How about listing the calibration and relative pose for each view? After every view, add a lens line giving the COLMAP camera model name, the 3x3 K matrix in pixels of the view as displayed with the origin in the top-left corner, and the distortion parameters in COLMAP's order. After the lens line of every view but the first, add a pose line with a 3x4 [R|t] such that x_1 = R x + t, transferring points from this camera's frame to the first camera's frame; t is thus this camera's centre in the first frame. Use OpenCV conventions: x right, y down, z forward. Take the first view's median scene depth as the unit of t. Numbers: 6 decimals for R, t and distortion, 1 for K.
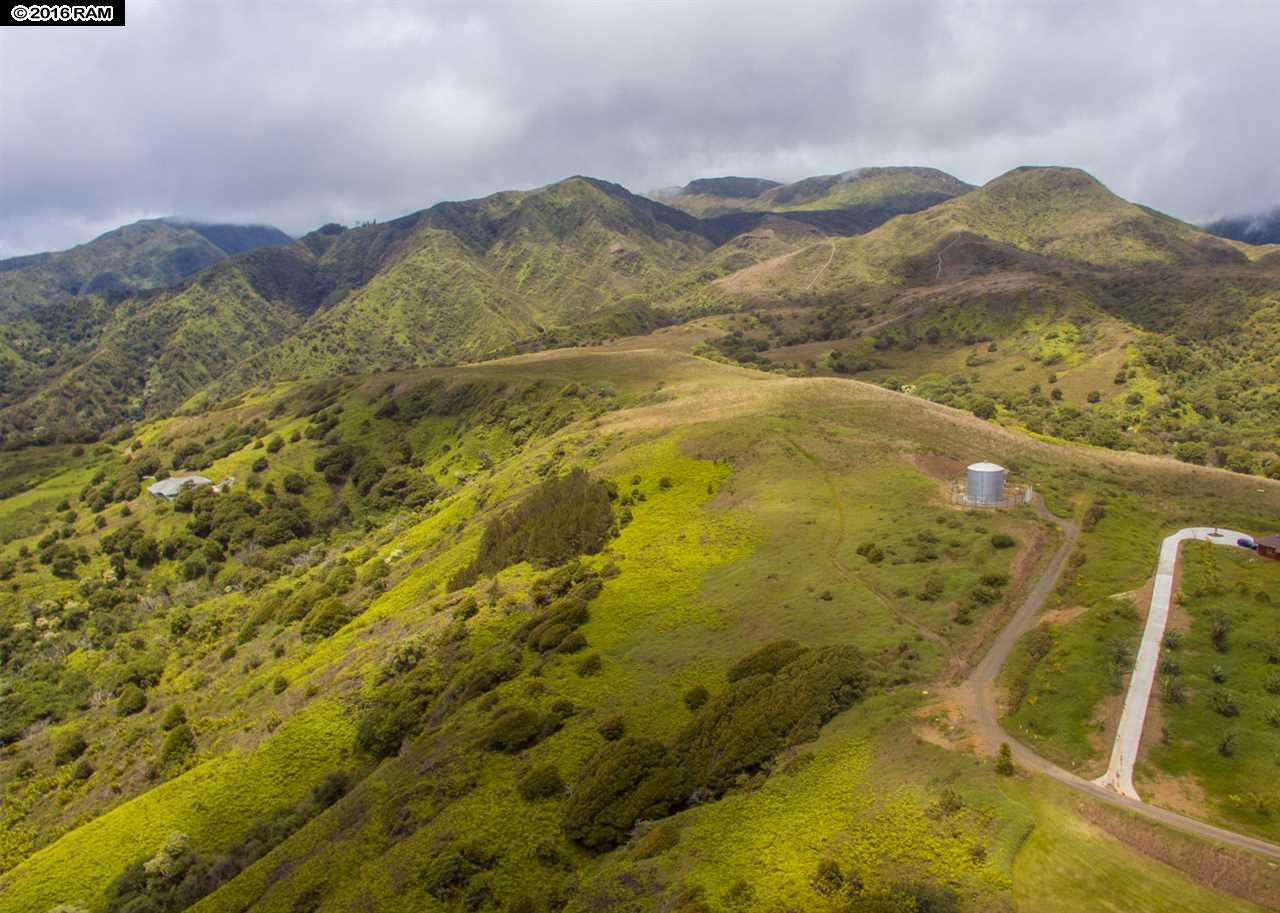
lens RADIAL K [[959.3, 0, 697.3], [0, 959.3, 399.0], [0, 0, 1]] dist [-0.123395, 0.093939]
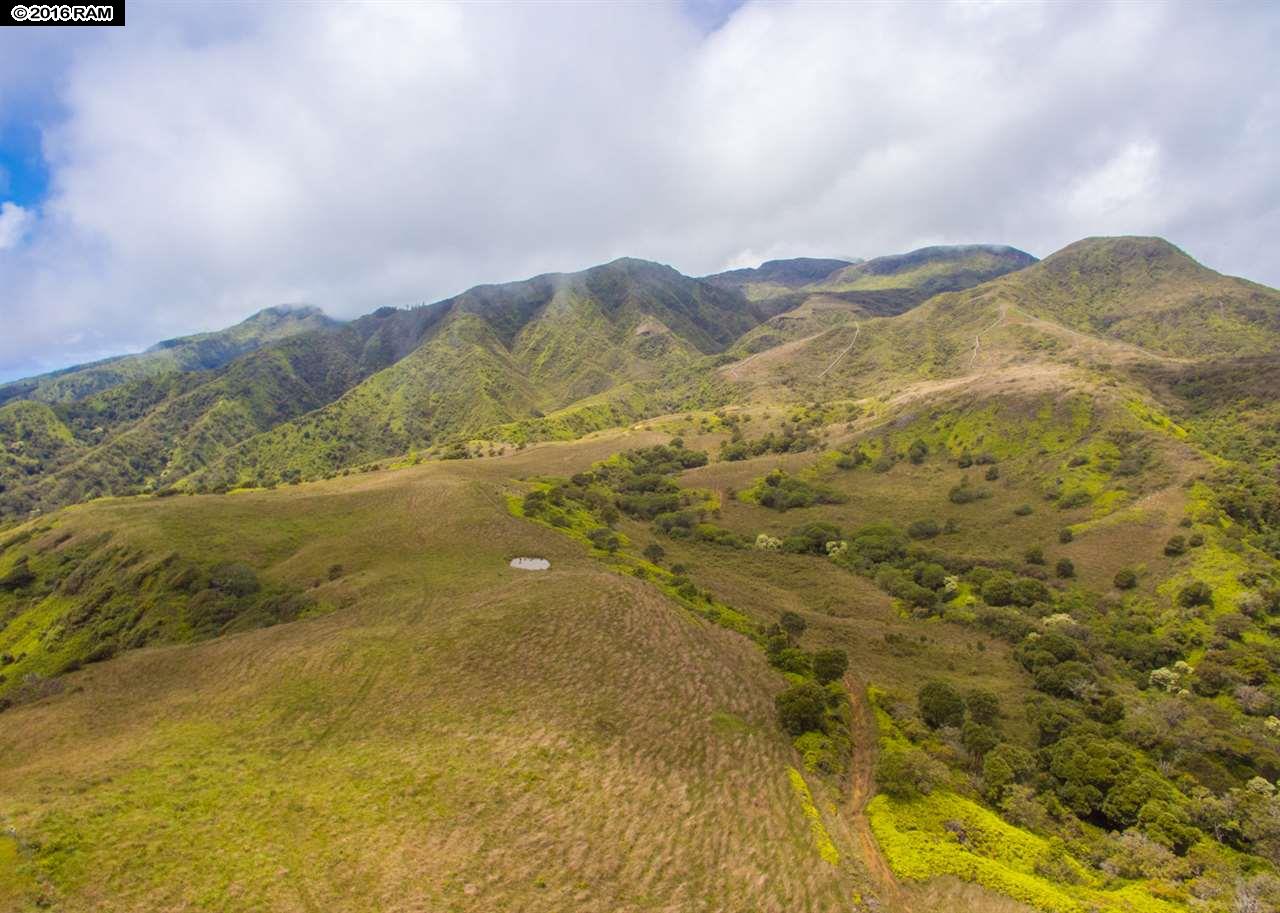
lens RADIAL K [[864.4, 0, 631.2], [0, 864.4, 448.2], [0, 0, 1]] dist [-0.124797, 0.095284]
pose [[0.981536, 0.019367, -0.190296, 0.091371], [-0.022283, 0.999665, -0.013192, -0.033087], [0.189977, 0.017189, 0.981638, 0.176585]]
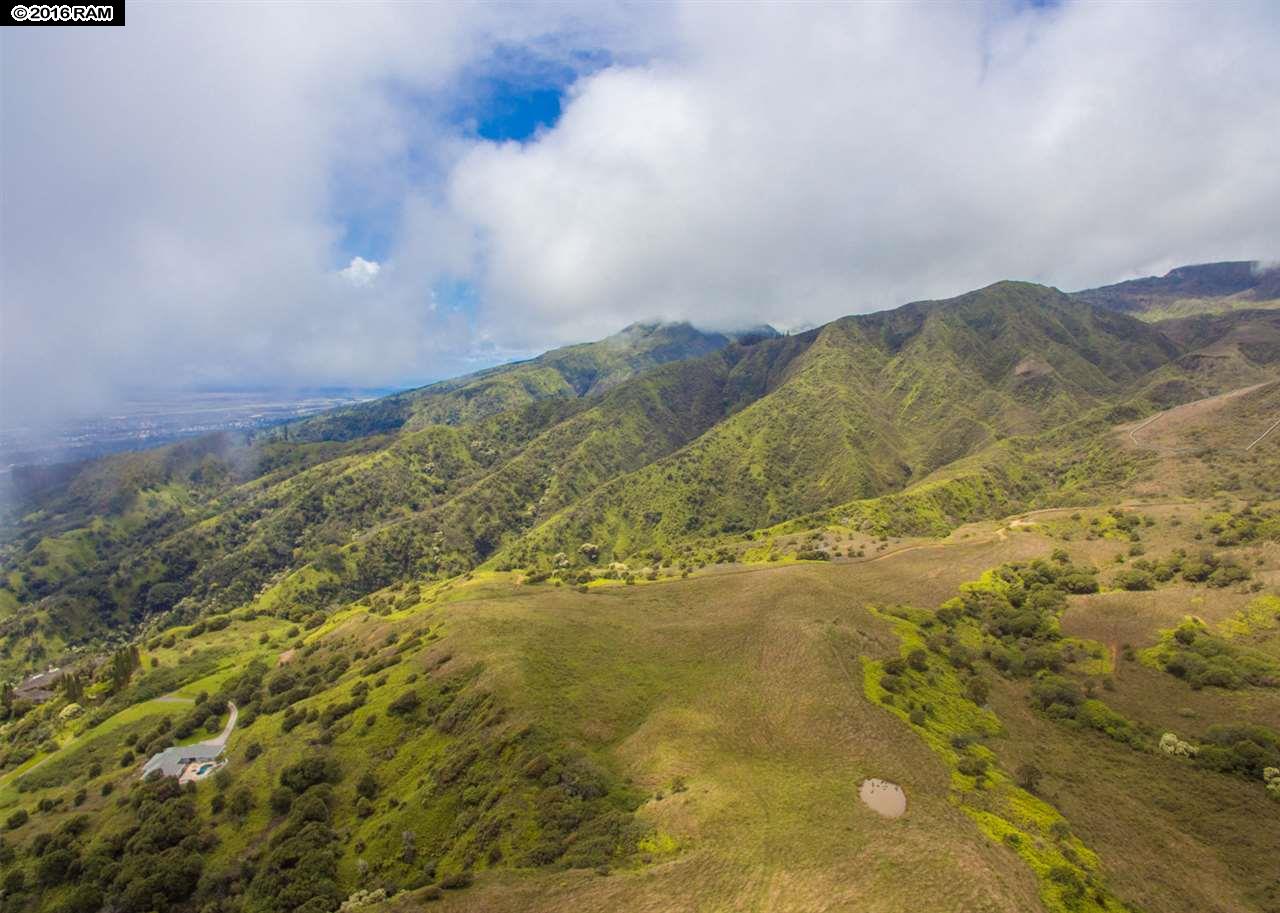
lens RADIAL K [[864.4, 0, 631.2], [0, 864.4, 448.2], [0, 0, 1]] dist [-0.124797, 0.095284]
pose [[0.821328, 0.061700, -0.567109, 0.082797], [-0.069990, 0.997522, 0.007164, -0.082279], [0.566146, 0.033808, 0.823611, 0.190510]]
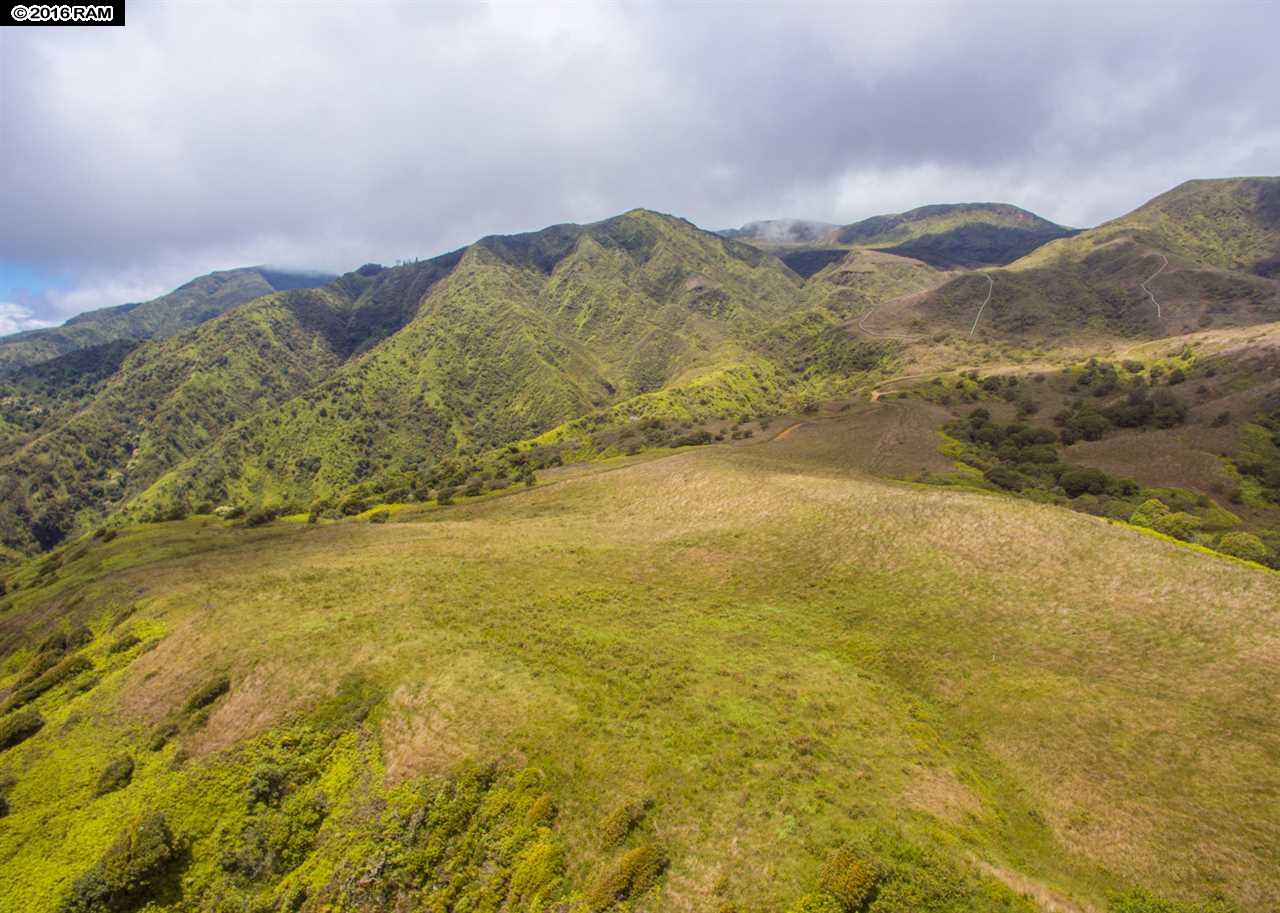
lens RADIAL K [[864.4, 0, 631.2], [0, 864.4, 448.2], [0, 0, 1]] dist [-0.124797, 0.095284]
pose [[0.993771, 0.006893, -0.111224, -0.067817], [-0.004954, 0.999831, 0.017703, -0.035229], [0.111327, -0.017042, 0.993638, 0.303501]]
